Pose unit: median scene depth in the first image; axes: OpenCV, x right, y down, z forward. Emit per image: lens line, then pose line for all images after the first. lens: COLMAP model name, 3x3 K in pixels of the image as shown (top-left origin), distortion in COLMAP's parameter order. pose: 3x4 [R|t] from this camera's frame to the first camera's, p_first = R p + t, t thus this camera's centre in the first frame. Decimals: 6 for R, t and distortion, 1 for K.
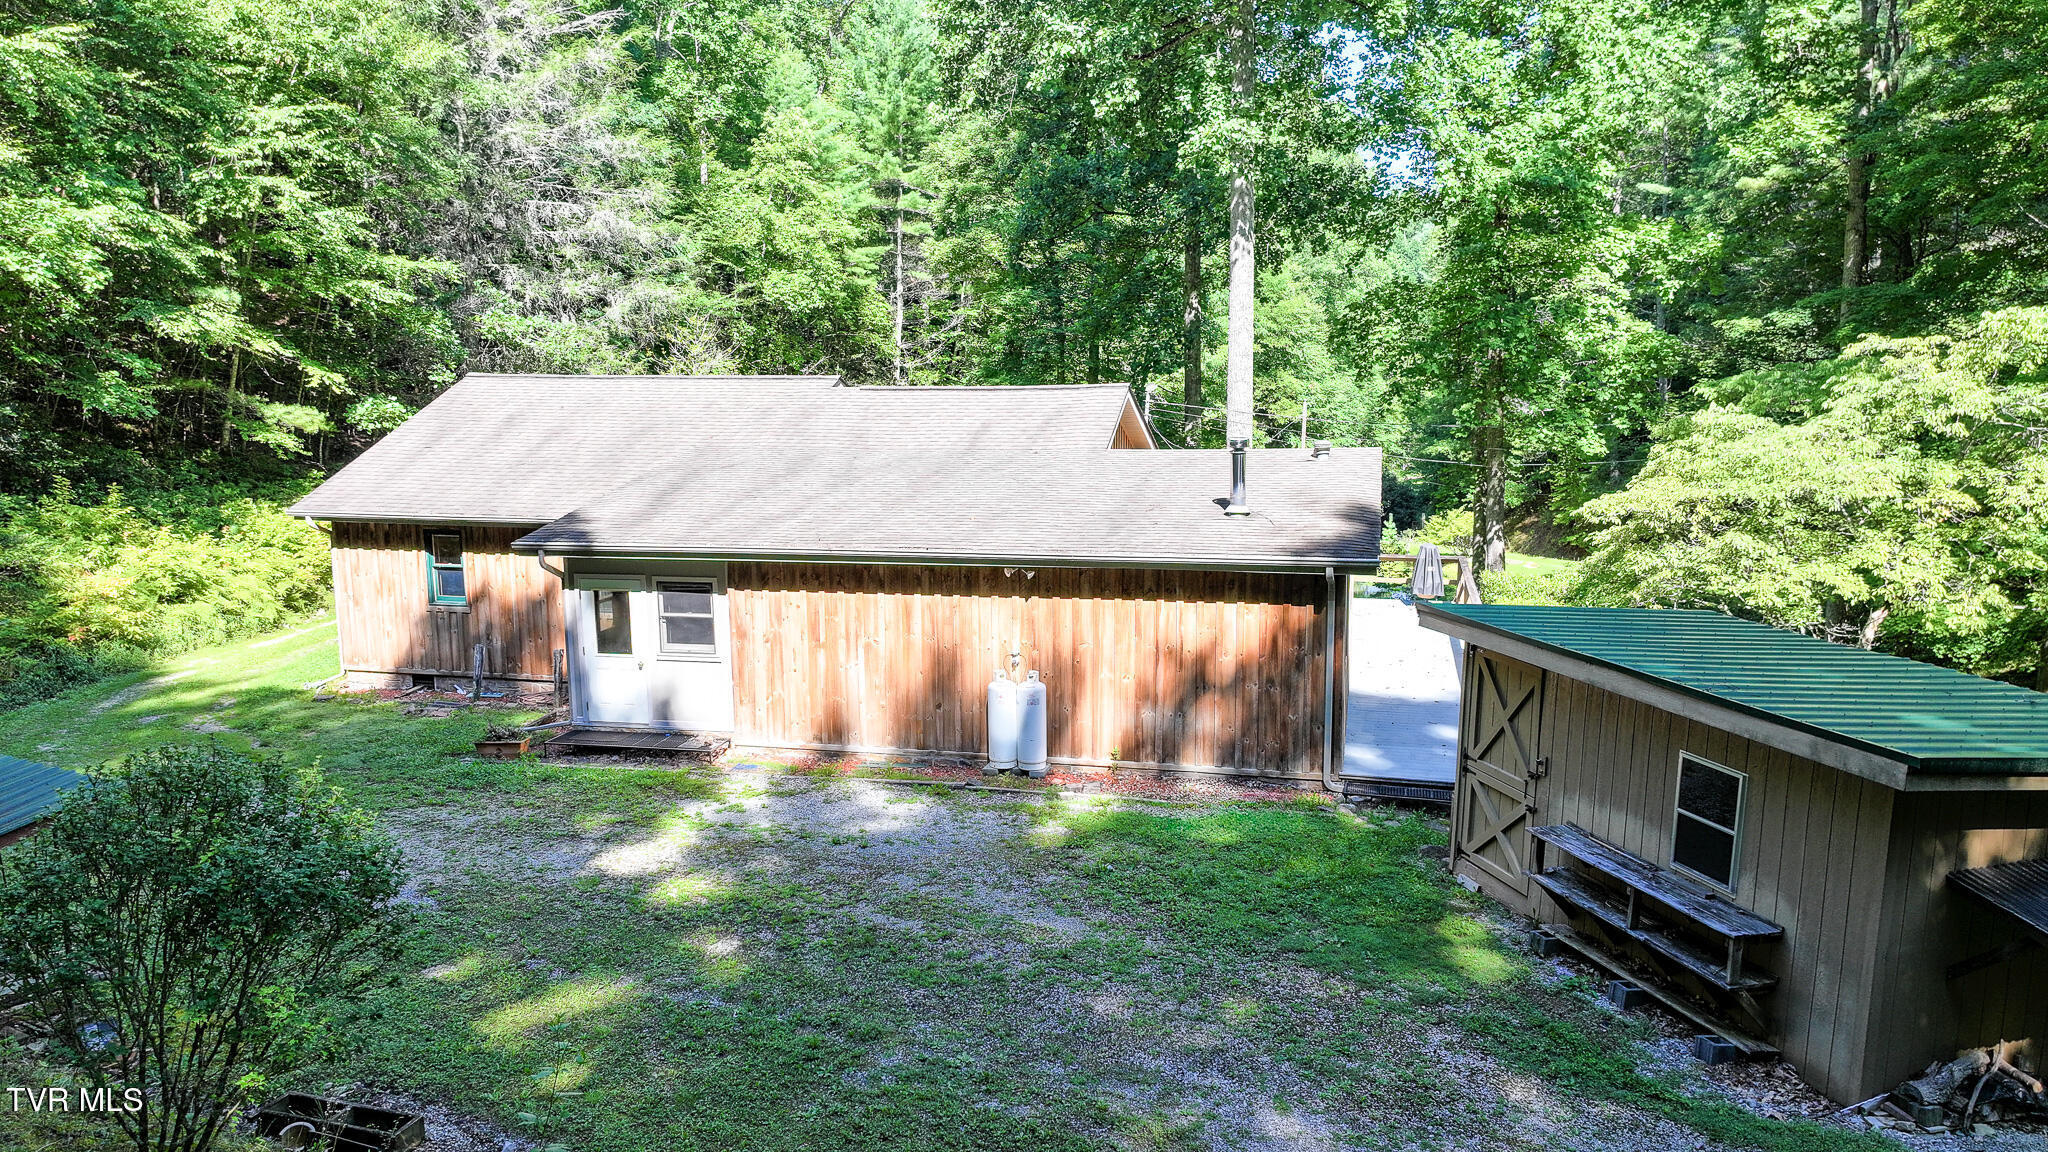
lens RADIAL K [[1439.8, 0, 1029.1], [0, 1439.8, 575.8], [0, 0, 1]] dist [0.012576, 0.000123]
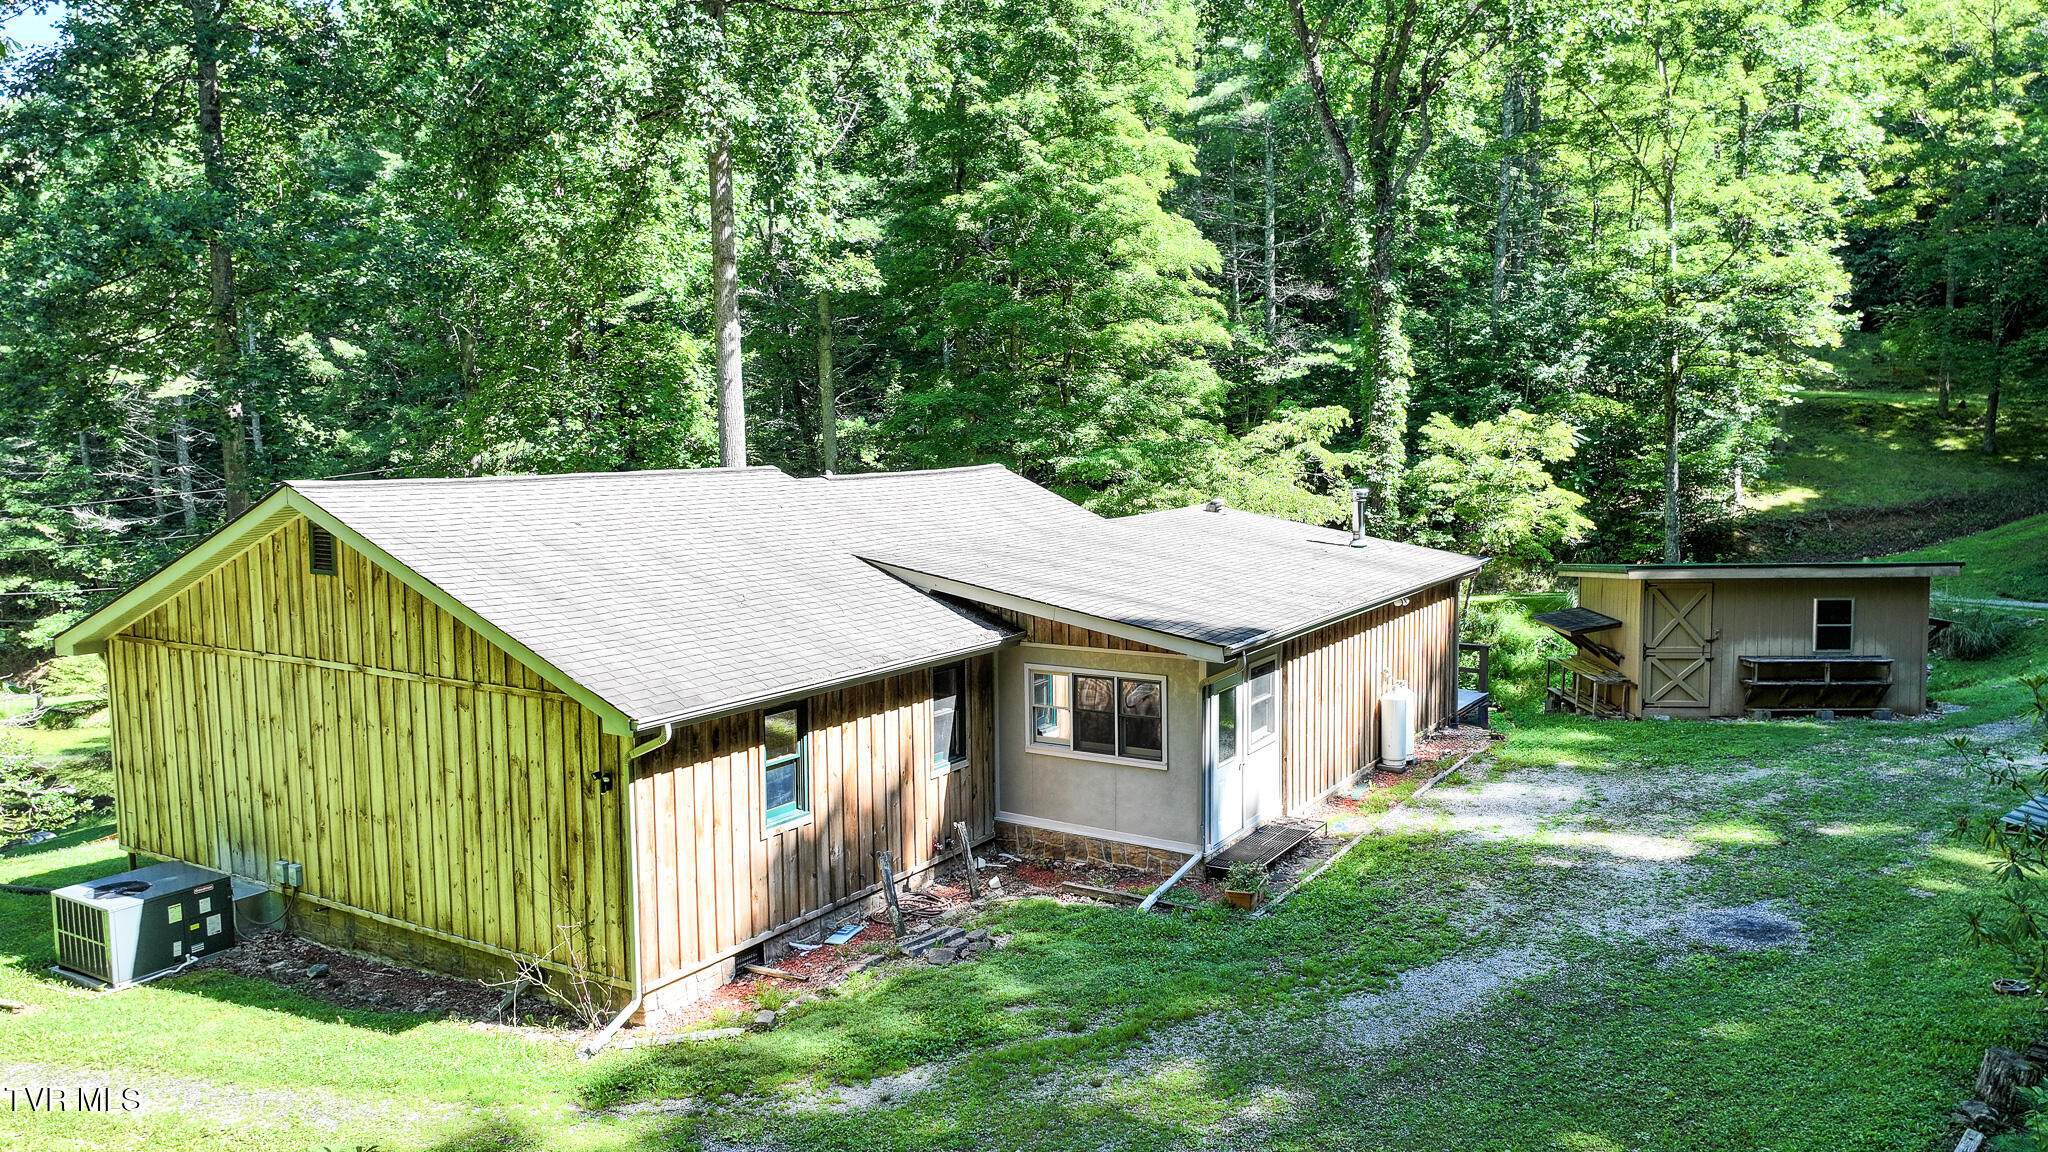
lens RADIAL K [[1439.8, 0, 1029.1], [0, 1439.8, 575.8], [0, 0, 1]] dist [0.012576, 0.000123]
pose [[0.323343, -0.092214, 0.941778, -1.187665], [0.166865, 0.985201, 0.039176, -0.117091], [-0.931453, 0.144483, 0.333946, 0.820145]]
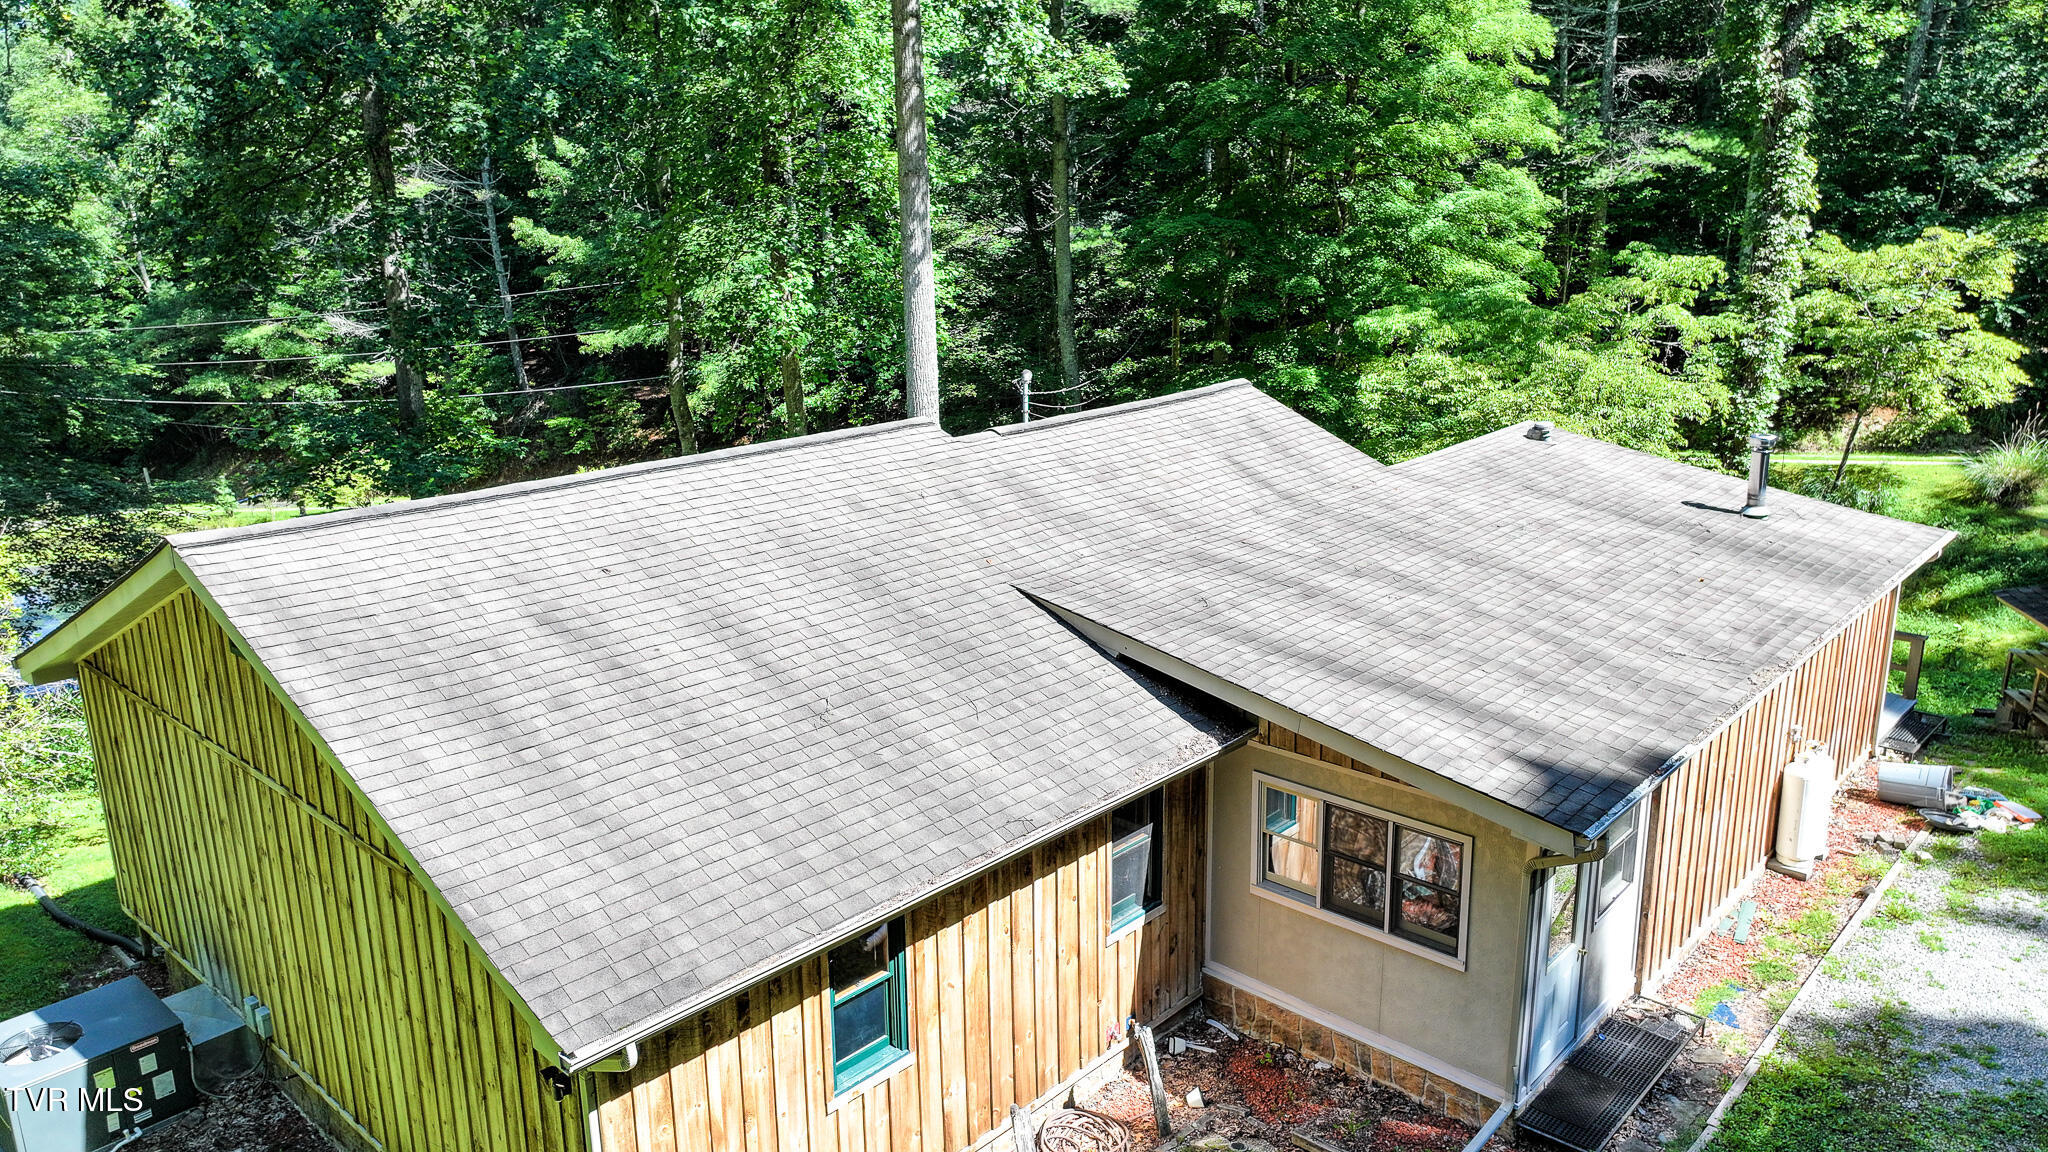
lens RADIAL K [[1443.6, 0, 1032.5], [0, 1443.6, 573.1], [0, 0, 1]] dist [0.009357, 0.007291]
pose [[0.489274, -0.222991, 0.843140, -0.872642], [0.156553, 0.973513, 0.166624, -0.231884], [-0.857964, 0.050471, 0.511224, 0.898853]]
